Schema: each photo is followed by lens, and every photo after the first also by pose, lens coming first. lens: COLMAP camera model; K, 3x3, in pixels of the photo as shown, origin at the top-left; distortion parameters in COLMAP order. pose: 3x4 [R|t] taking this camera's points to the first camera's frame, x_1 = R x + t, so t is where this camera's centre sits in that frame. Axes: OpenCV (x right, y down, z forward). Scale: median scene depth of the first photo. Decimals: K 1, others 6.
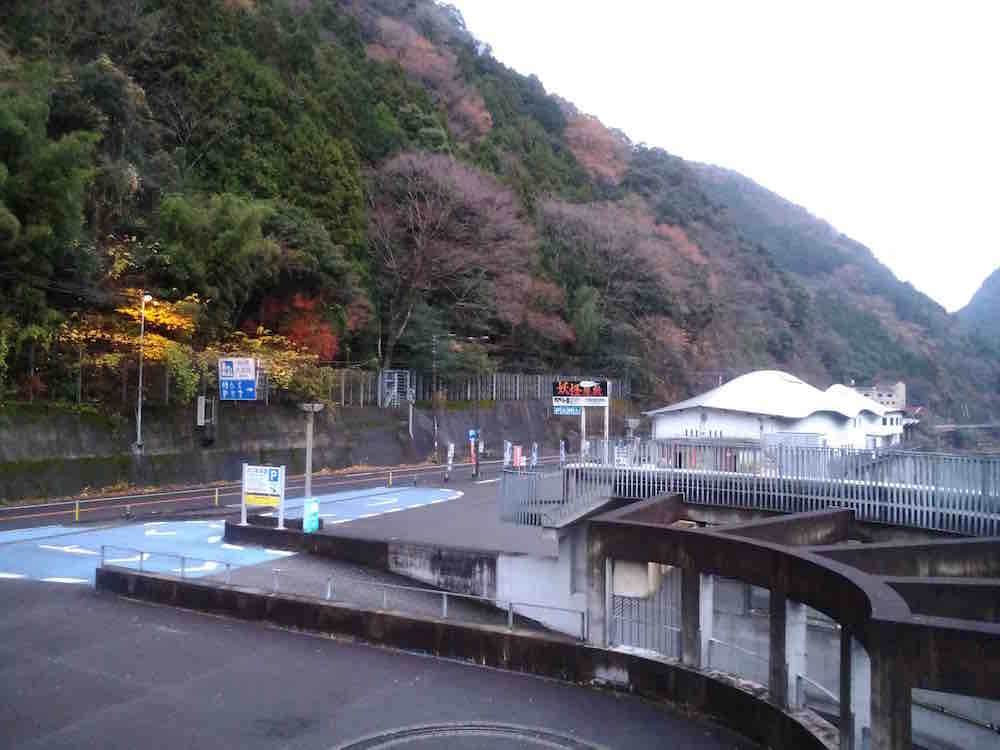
lens RADIAL K [[785.5, 0, 504.6], [0, 785.5, 375.6], [0, 0, 1]] dist [0.022148, -0.022975]
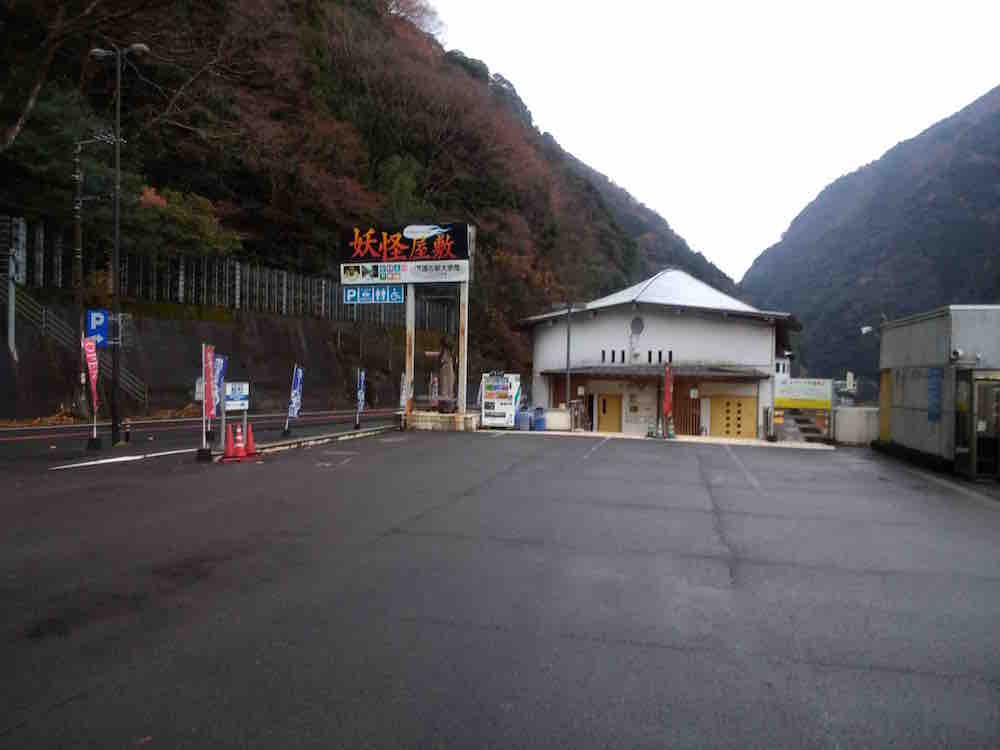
lens RADIAL K [[785.5, 0, 501.6], [0, 785.5, 382.3], [0, 0, 1]] dist [0.022148, -0.022975]
pose [[0.968669, 0.004683, 0.248312, 0.038832], [-0.016515, 0.998824, 0.045586, 0.070393], [-0.247806, -0.048258, 0.967607, 0.535796]]
